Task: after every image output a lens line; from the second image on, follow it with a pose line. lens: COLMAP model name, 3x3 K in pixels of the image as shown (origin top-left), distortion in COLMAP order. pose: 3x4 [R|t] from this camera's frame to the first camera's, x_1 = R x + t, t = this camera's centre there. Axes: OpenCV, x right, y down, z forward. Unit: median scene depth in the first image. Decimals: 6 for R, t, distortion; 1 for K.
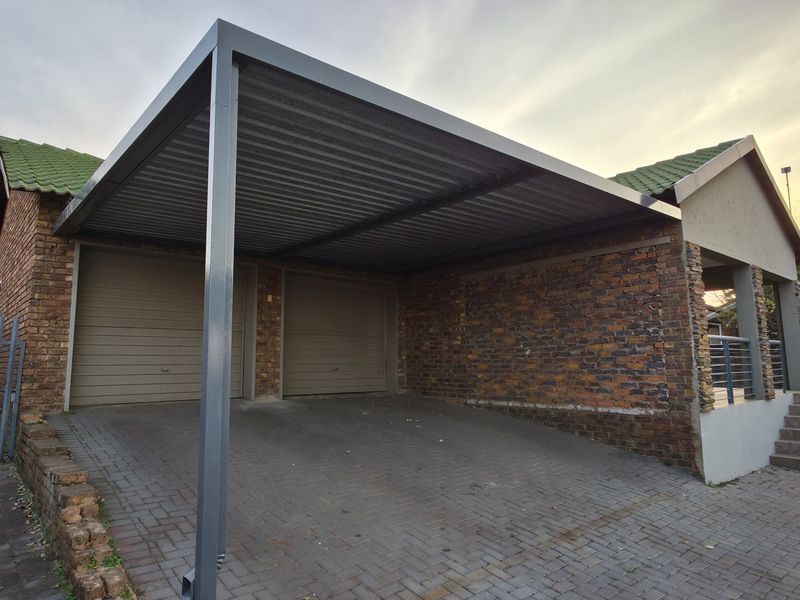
lens RADIAL K [[516.1, 0, 400.0], [0, 516.1, 300.0], [0, 0, 1]] dist [0.001036, 0.000731]
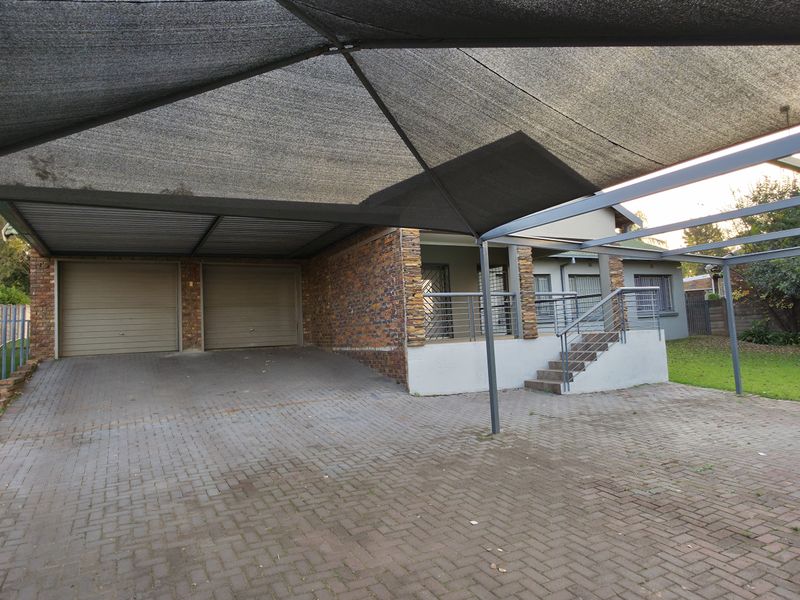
lens RADIAL K [[516.1, 0, 400.0], [0, 516.1, 300.0], [0, 0, 1]] dist [0.001036, 0.000731]
pose [[0.973535, -0.054204, -0.222017, 0.781623], [0.068186, 0.996111, 0.055800, 0.001166], [0.218129, -0.069462, 0.973445, -0.373130]]
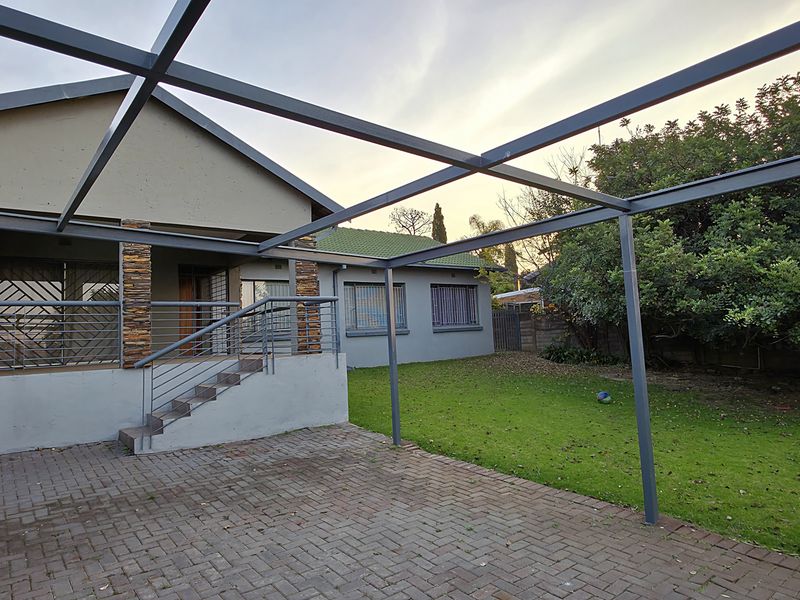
lens RADIAL K [[516.1, 0, 400.0], [0, 516.1, 300.0], [0, 0, 1]] dist [0.001036, 0.000731]
pose [[0.997559, -0.043577, -0.054563, 1.388260], [0.046189, 0.997800, 0.047559, 0.058493], [0.052370, -0.049963, 0.997377, 0.138408]]
